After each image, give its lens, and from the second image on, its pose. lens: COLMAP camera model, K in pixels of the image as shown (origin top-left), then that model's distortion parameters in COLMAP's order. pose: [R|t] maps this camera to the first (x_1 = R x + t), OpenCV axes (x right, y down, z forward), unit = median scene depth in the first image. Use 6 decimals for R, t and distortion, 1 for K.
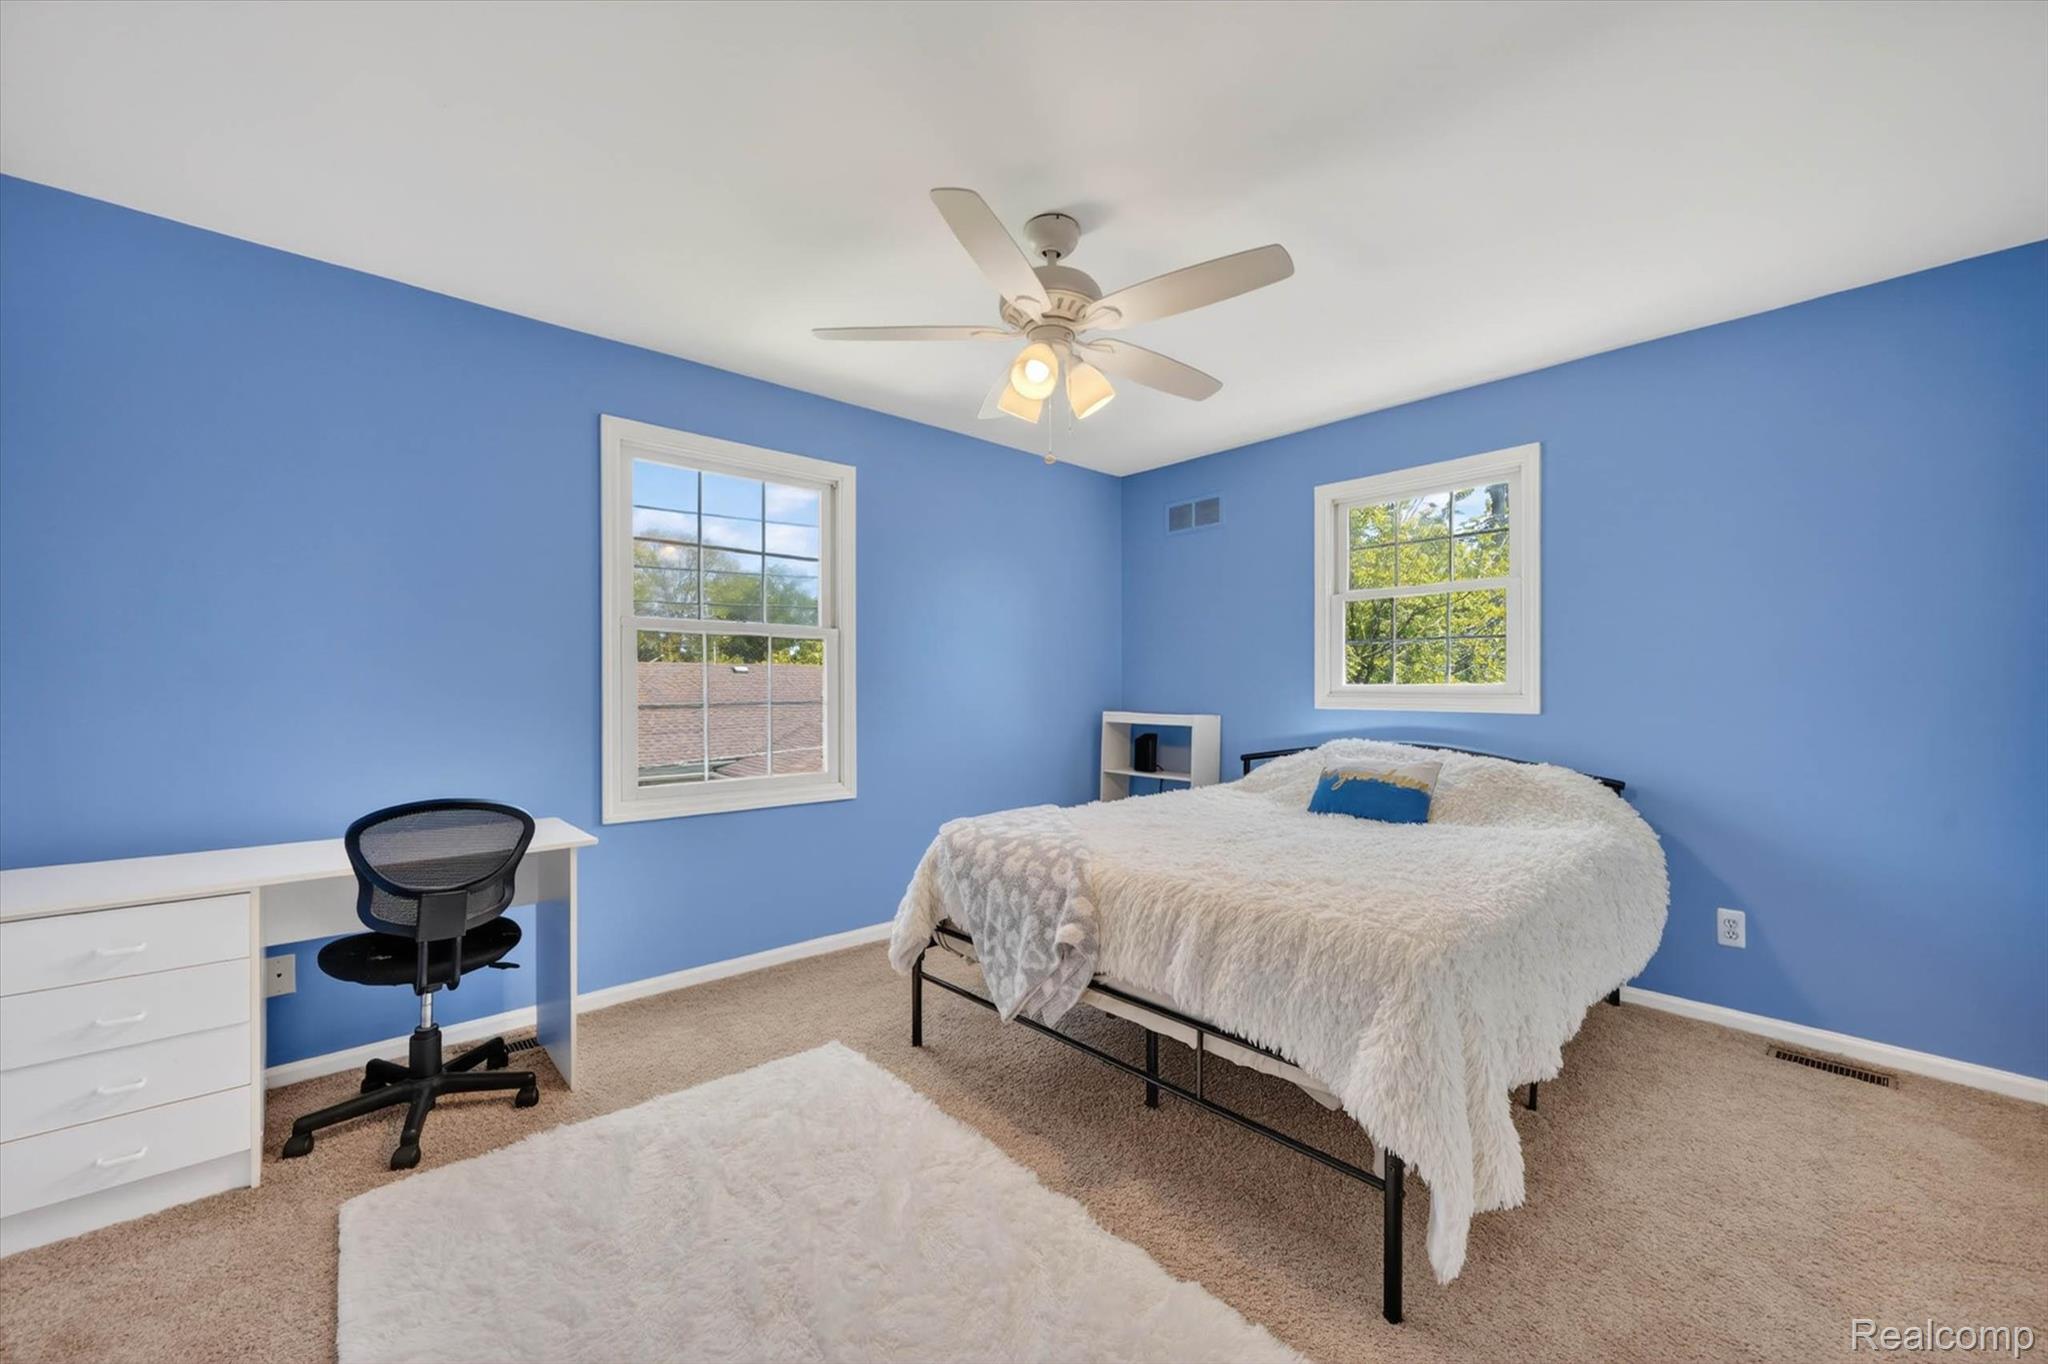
lens RADIAL K [[834.0, 0, 1024.0], [0, 834.0, 682.0], [0, 0, 1]] dist [0.000351, 0.000056]
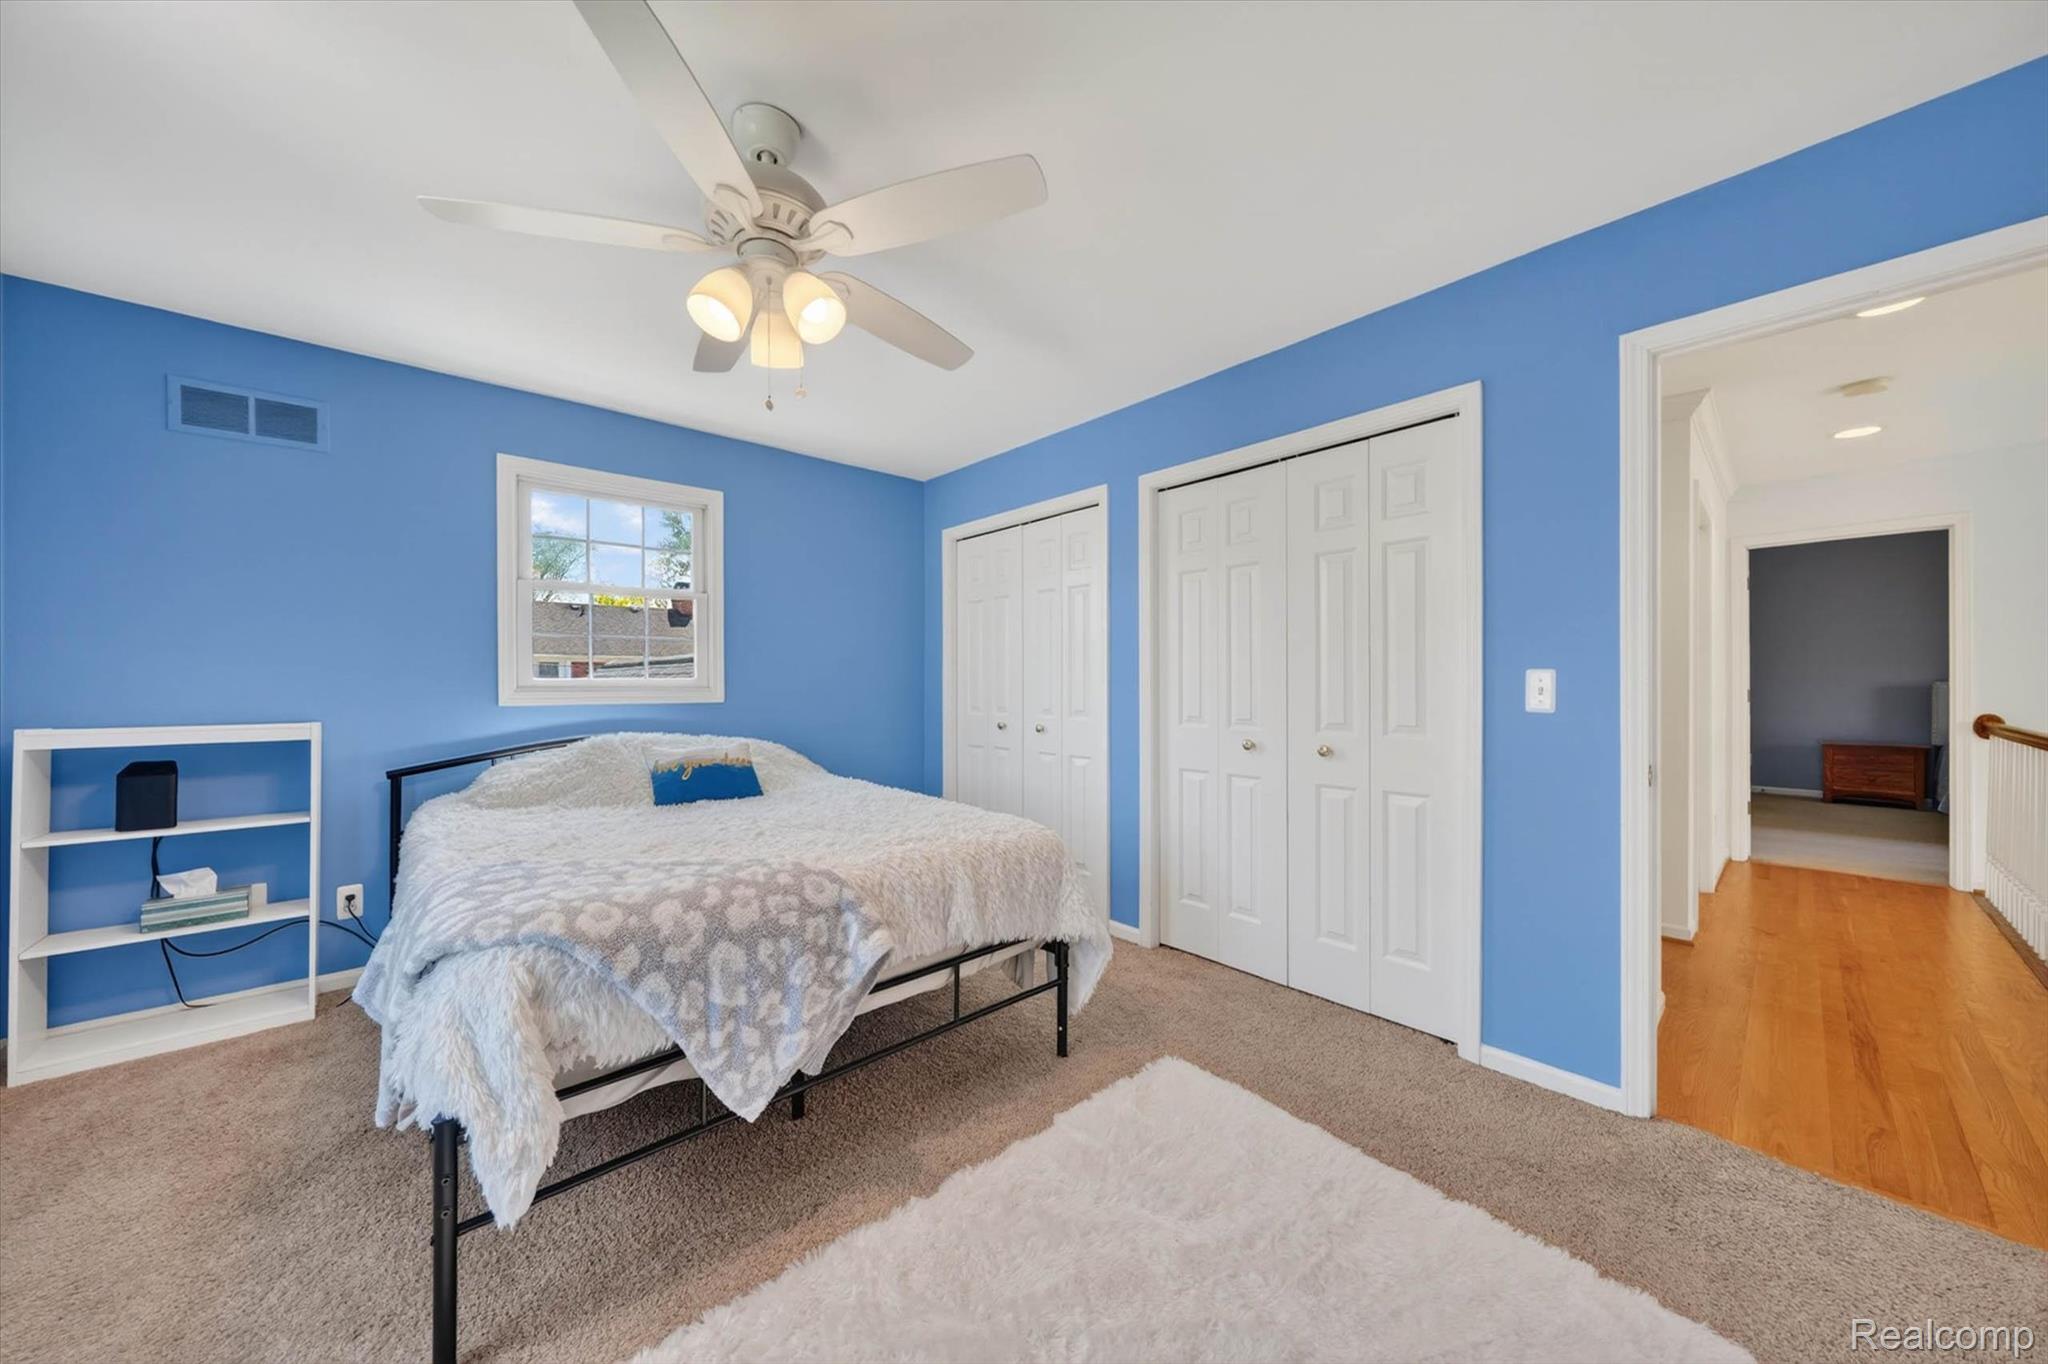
lens RADIAL K [[711.7, 0, 1024.0], [0, 711.7, 682.0], [0, 0, 1]] dist [0.001113, 0.000104]
pose [[-0.026873, -0.001400, 0.999638, -0.666559], [-0.004078, 0.999991, 0.001291, 0.004855], [-0.999631, -0.004041, -0.026878, 0.755036]]
